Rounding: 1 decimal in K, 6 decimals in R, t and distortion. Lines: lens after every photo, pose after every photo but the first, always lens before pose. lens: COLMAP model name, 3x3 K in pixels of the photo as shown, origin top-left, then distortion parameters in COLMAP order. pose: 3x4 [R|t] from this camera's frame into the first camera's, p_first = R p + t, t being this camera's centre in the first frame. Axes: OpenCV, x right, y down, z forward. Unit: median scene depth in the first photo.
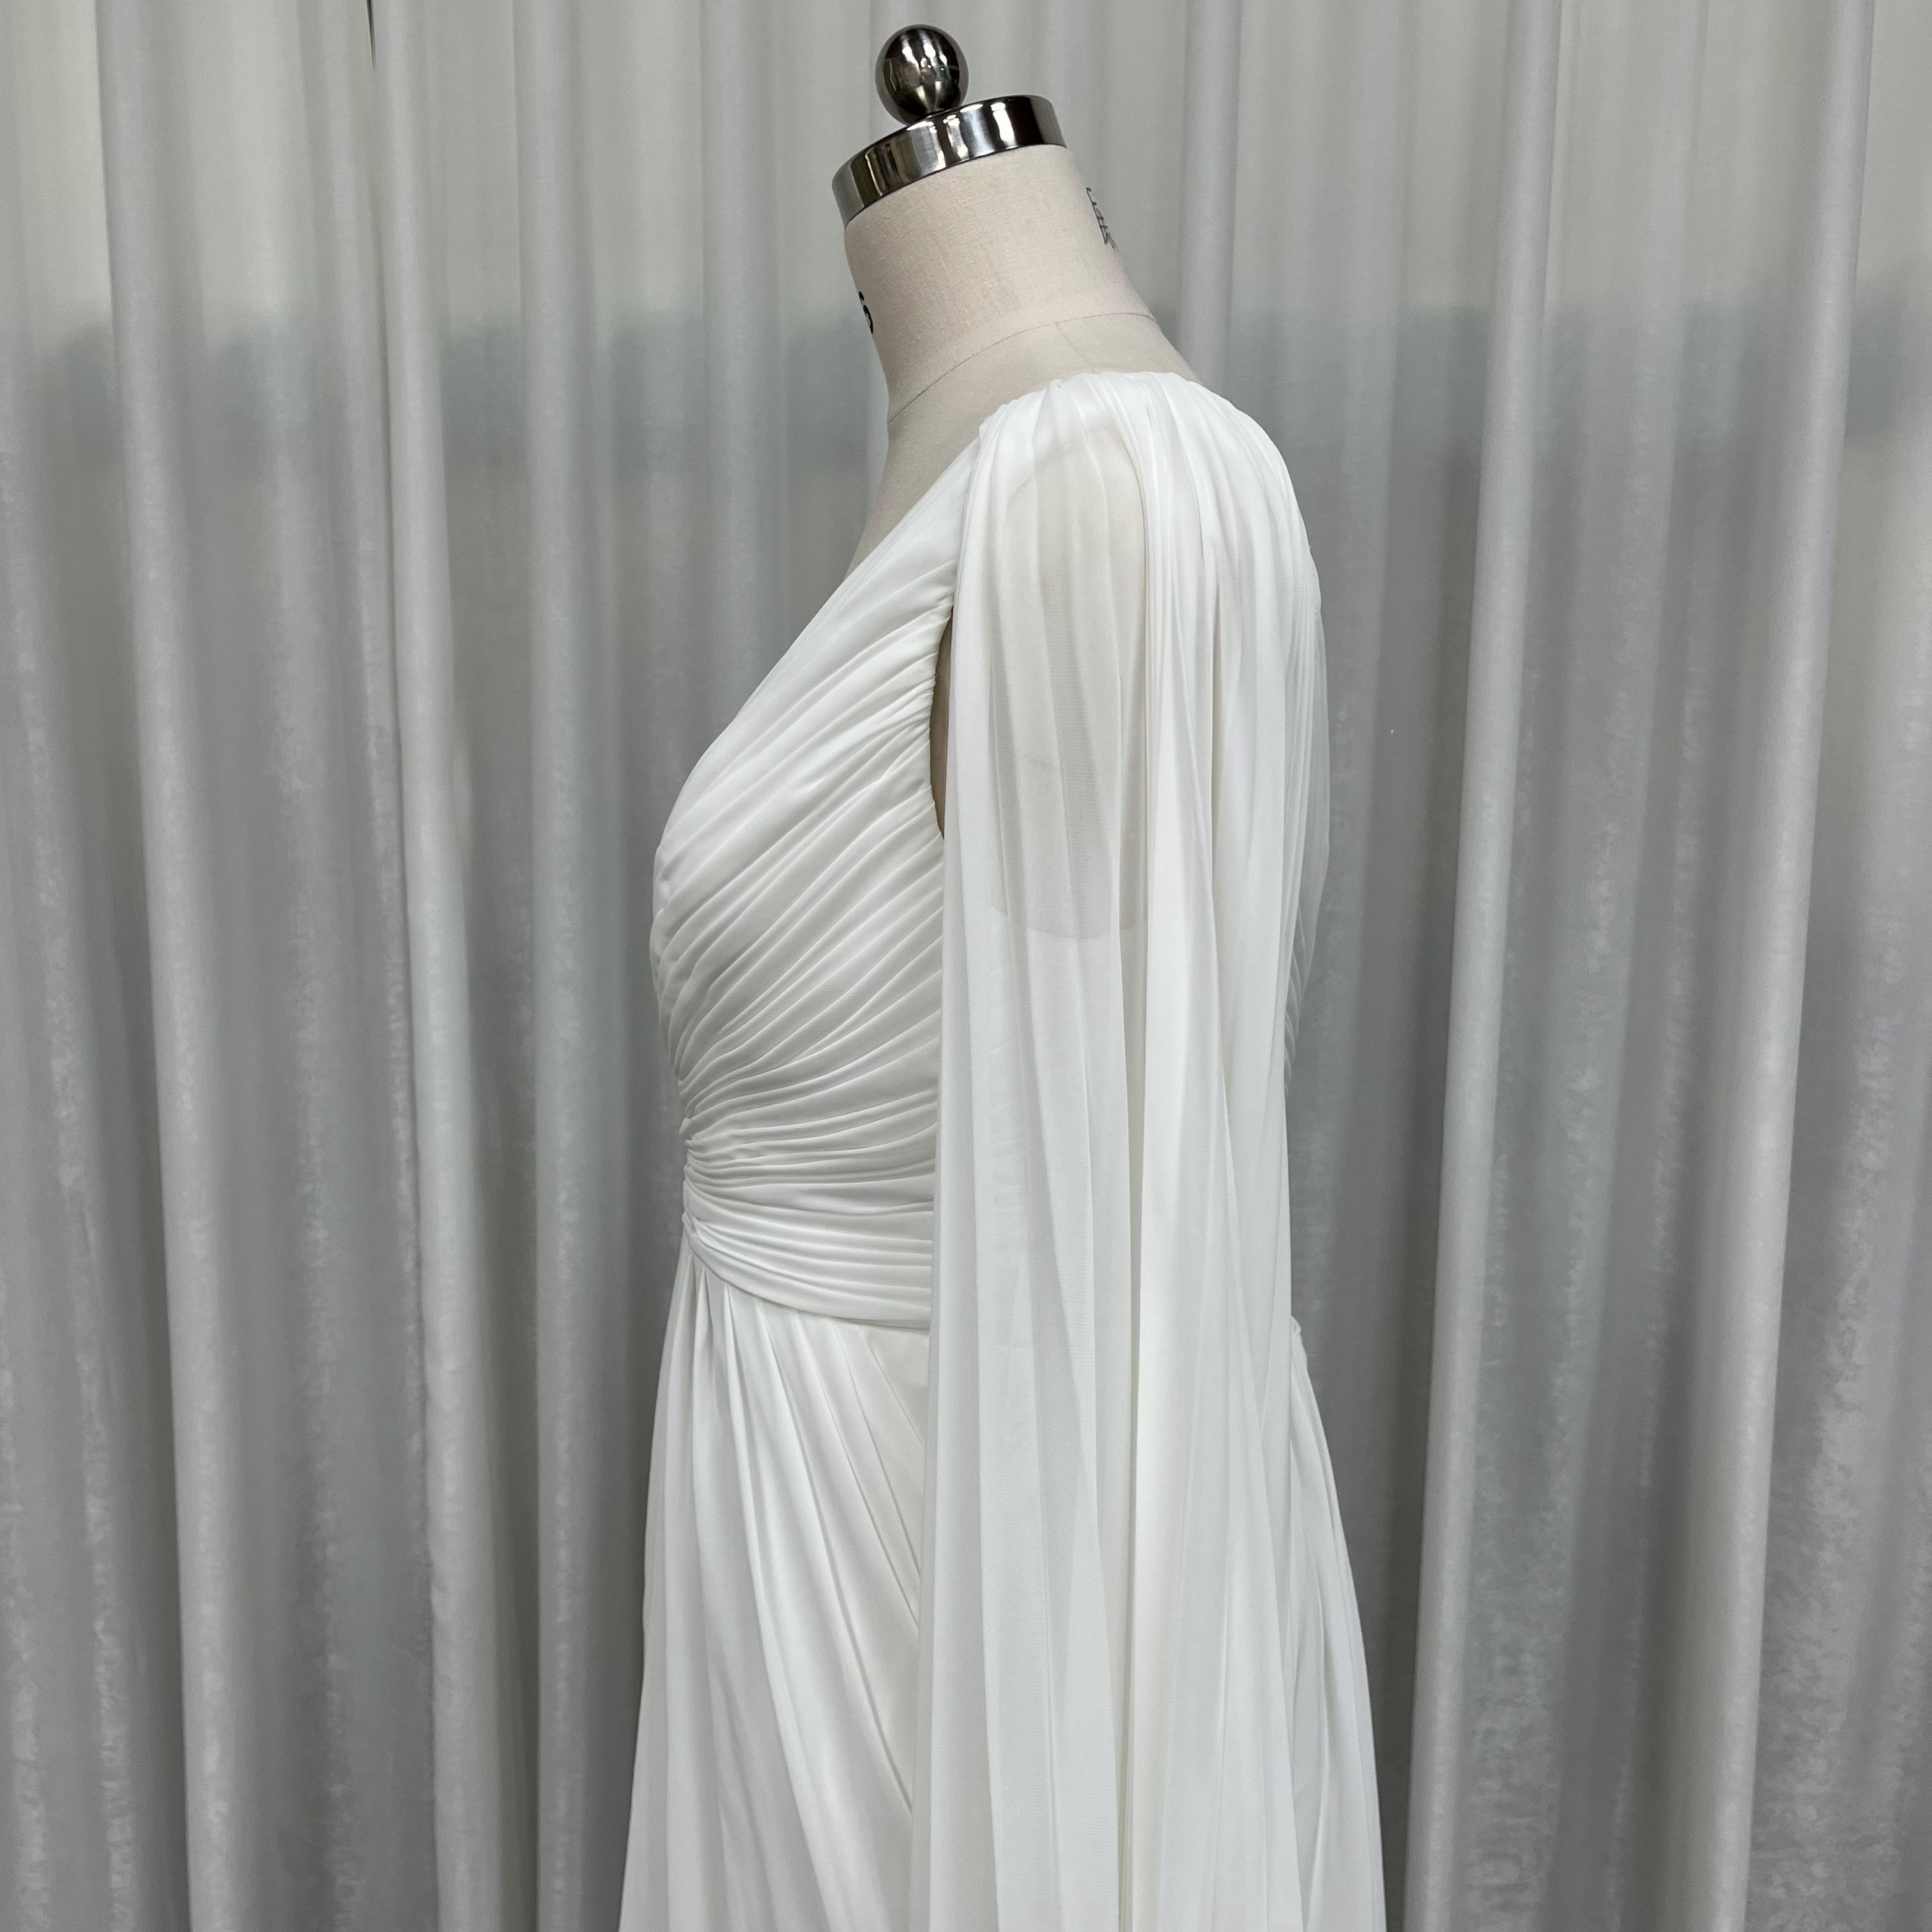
lens RADIAL K [[1956.9, 0, 984.2], [0, 1956.9, 969.6], [0, 0, 1]] dist [0.022036, -0.016830]
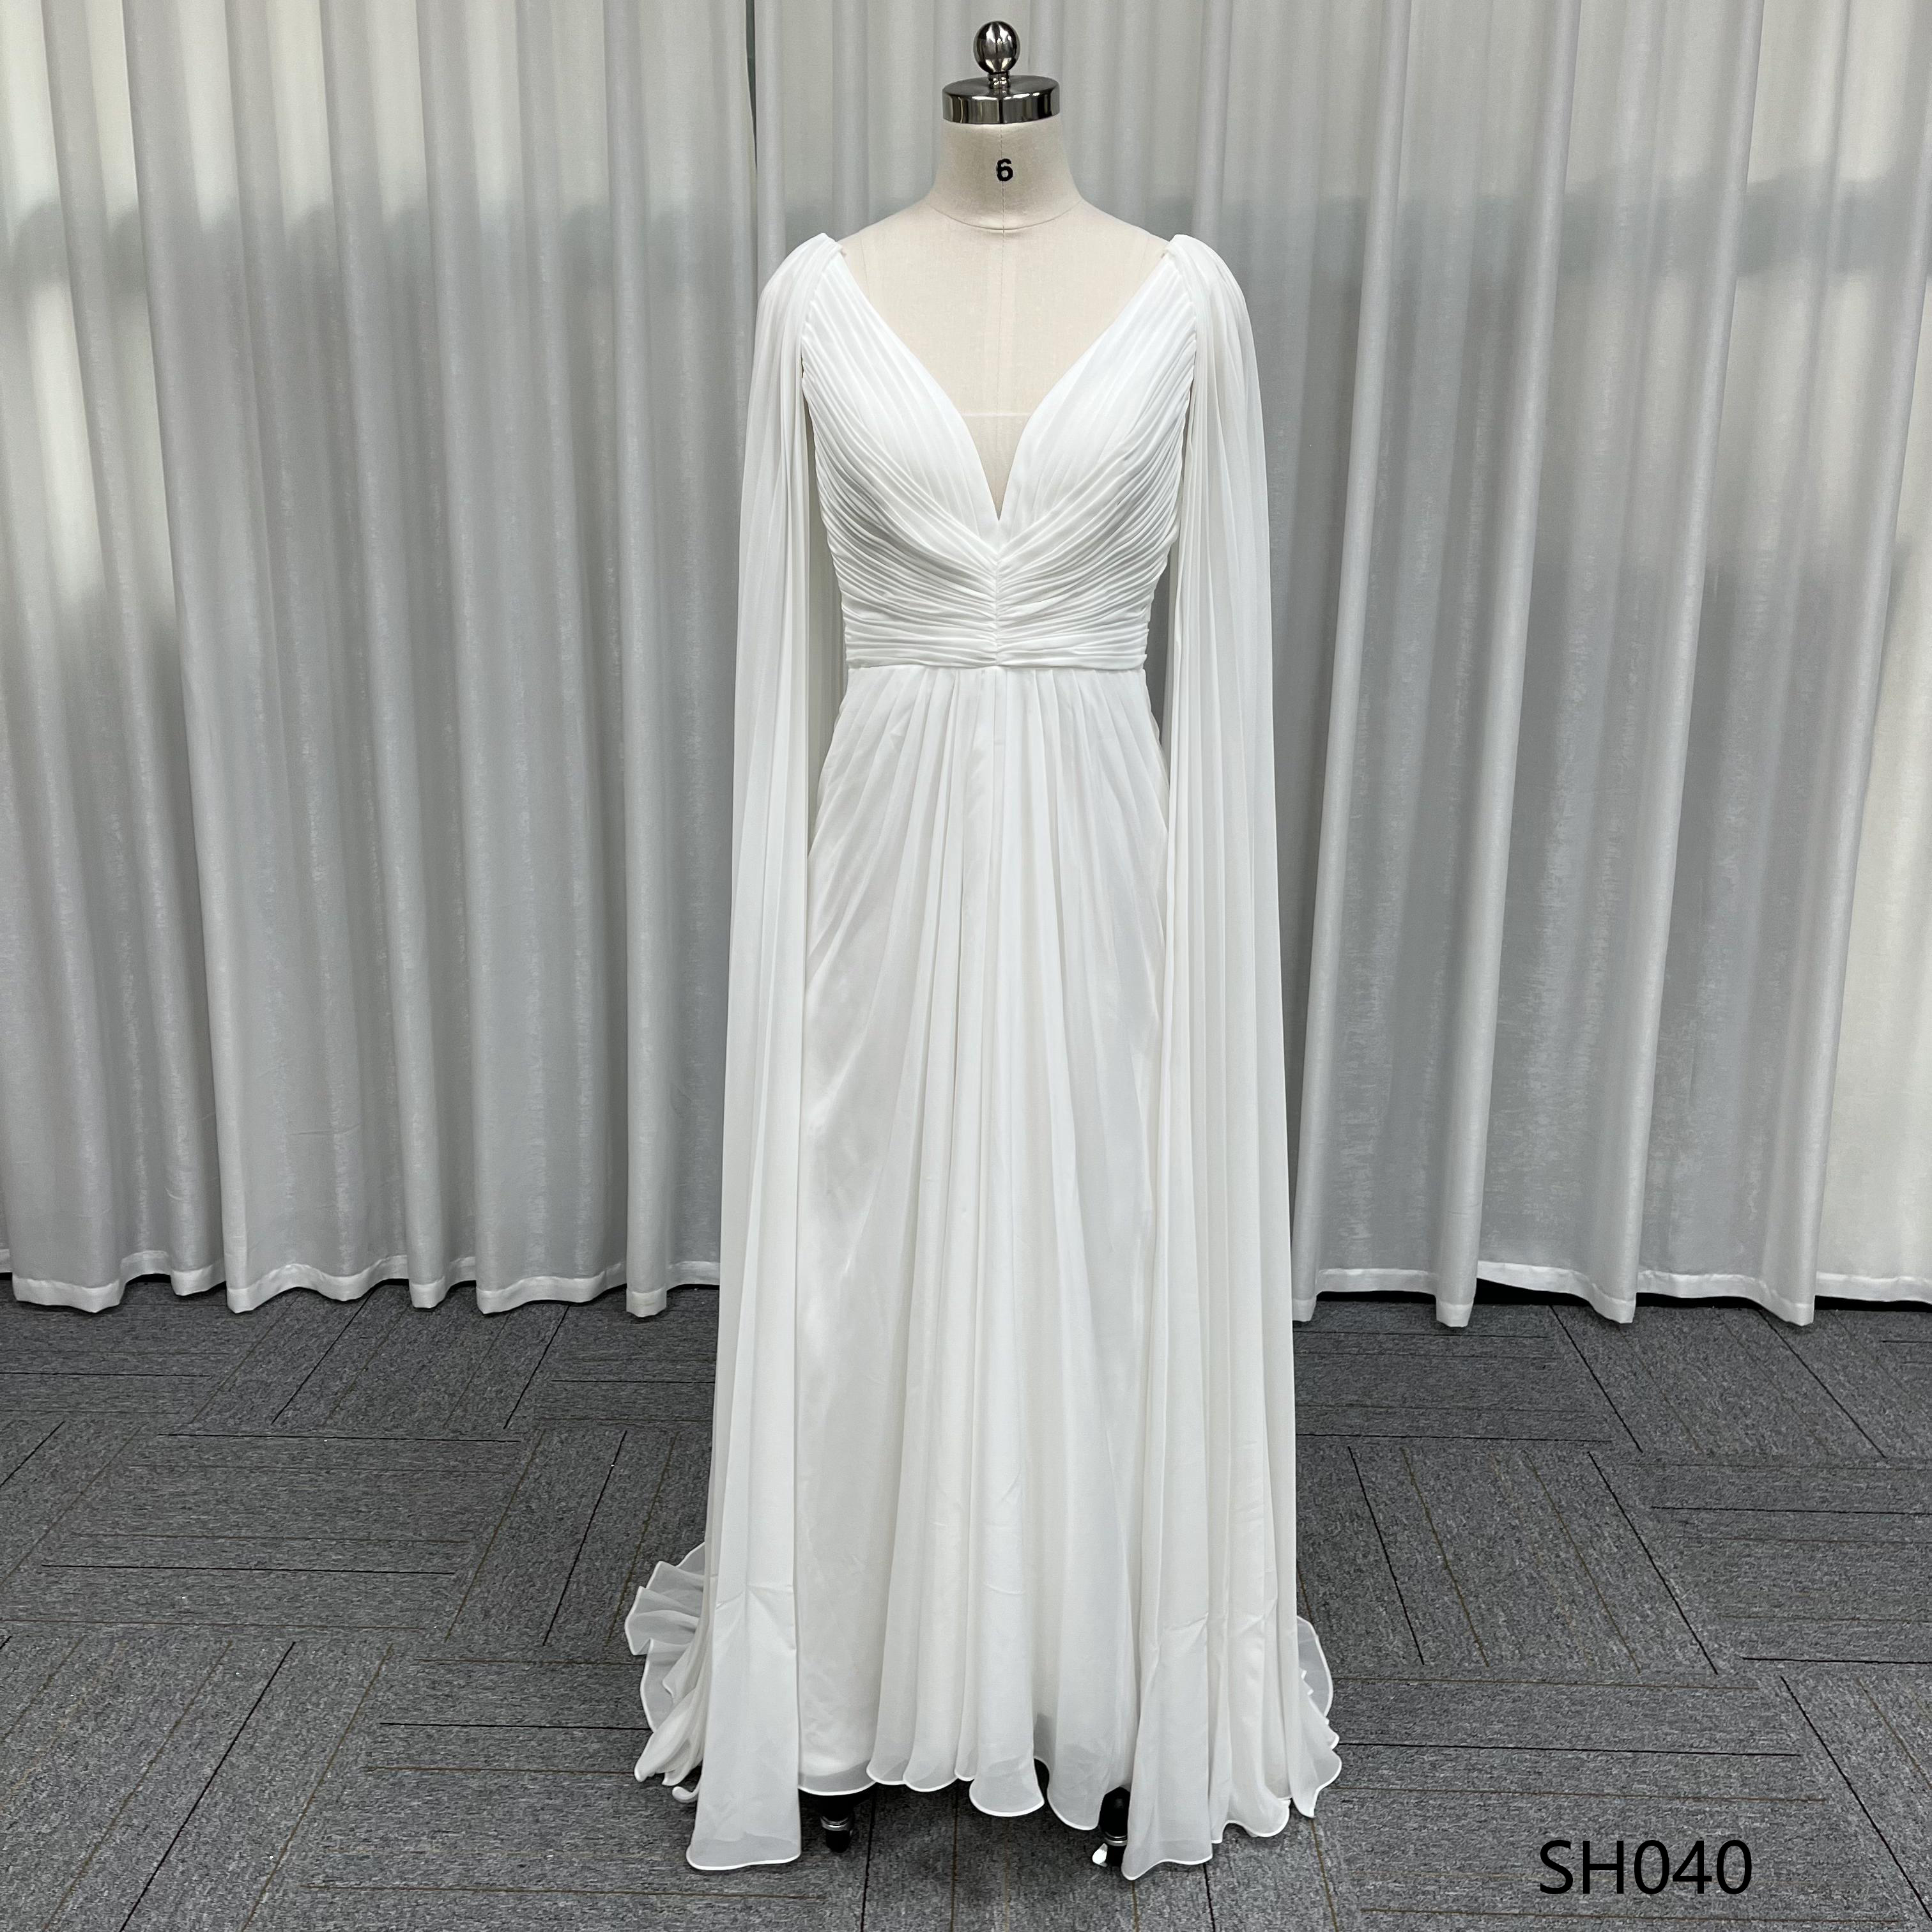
lens RADIAL K [[1952.4, 0, 951.8], [0, 1952.4, 979.6], [0, 0, 1]] dist [0.013970, 0.015427]
pose [[0.999919, 0.007112, -0.010514, -0.092289], [-0.006002, 0.994763, 0.102035, 0.180897], [0.011184, -0.101964, 0.994725, -0.810677]]
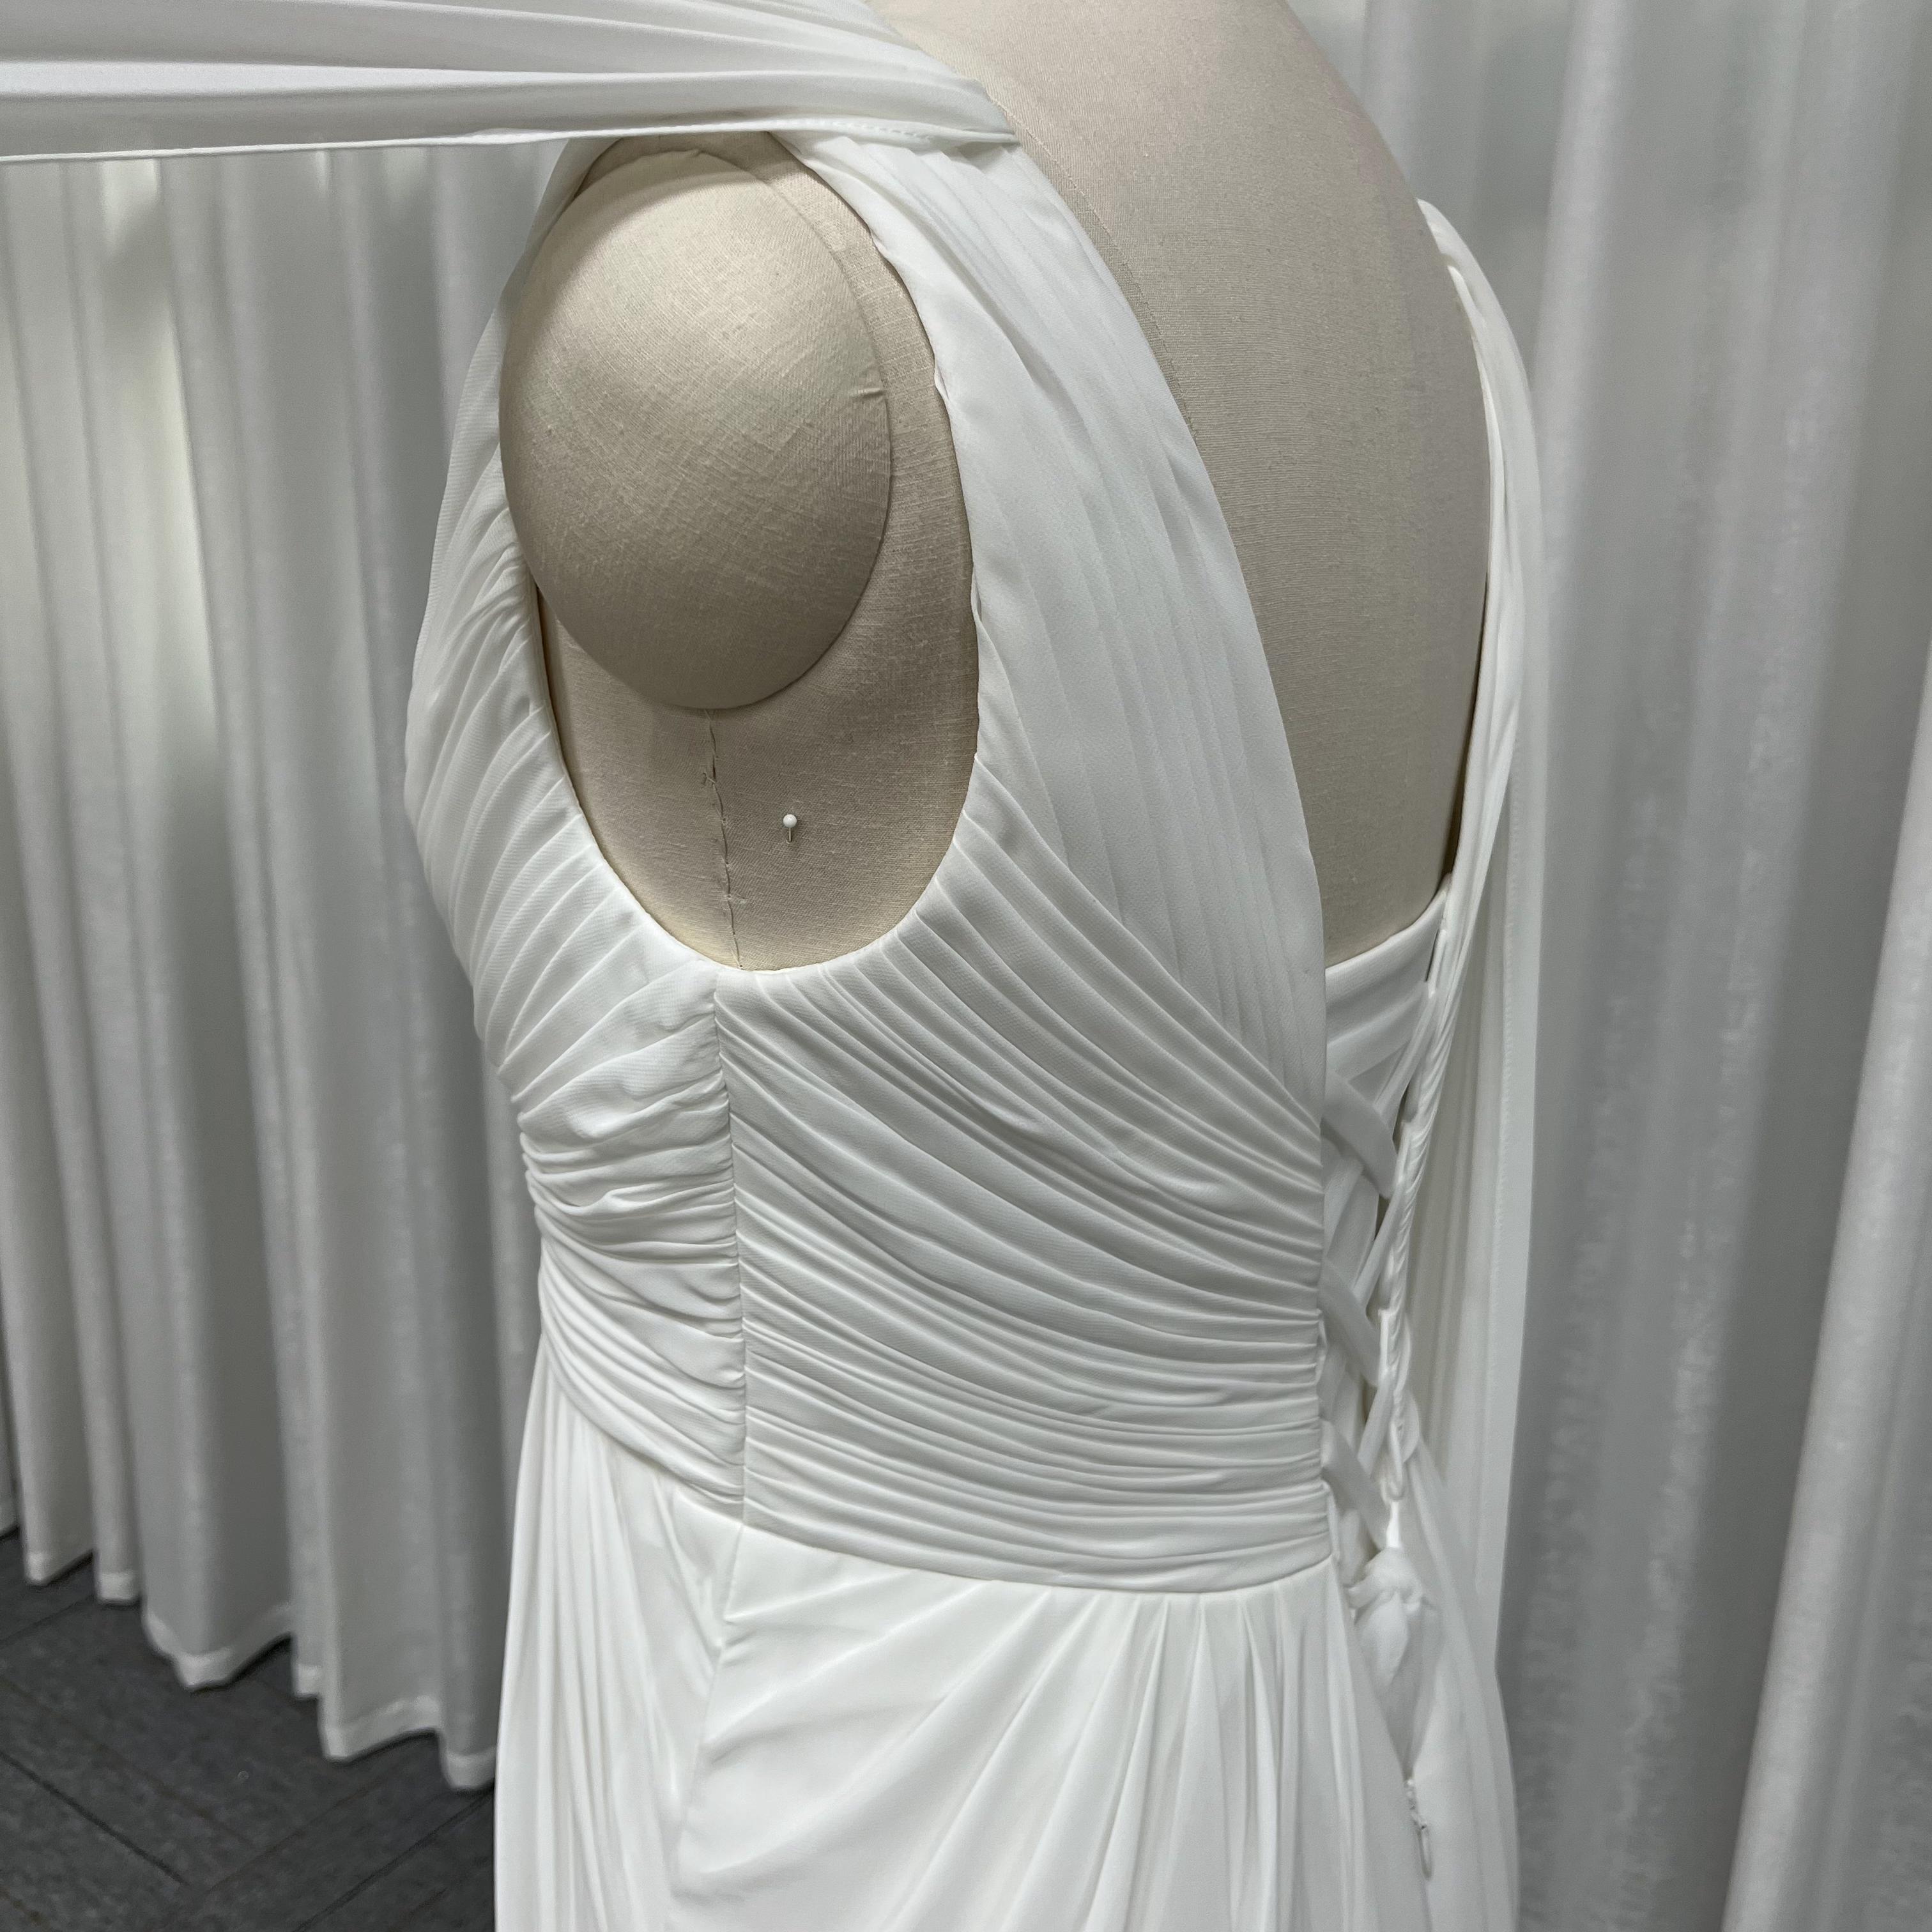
lens RADIAL K [[1983.9, 0, 961.5], [0, 1983.9, 960.2], [0, 0, 1]] dist [0.016375, 0.000109]
pose [[0.823912, 0.158396, -0.544132, 0.196973], [-0.104547, 0.986149, 0.128763, -0.046854], [0.556990, -0.049202, 0.829060, 0.219219]]
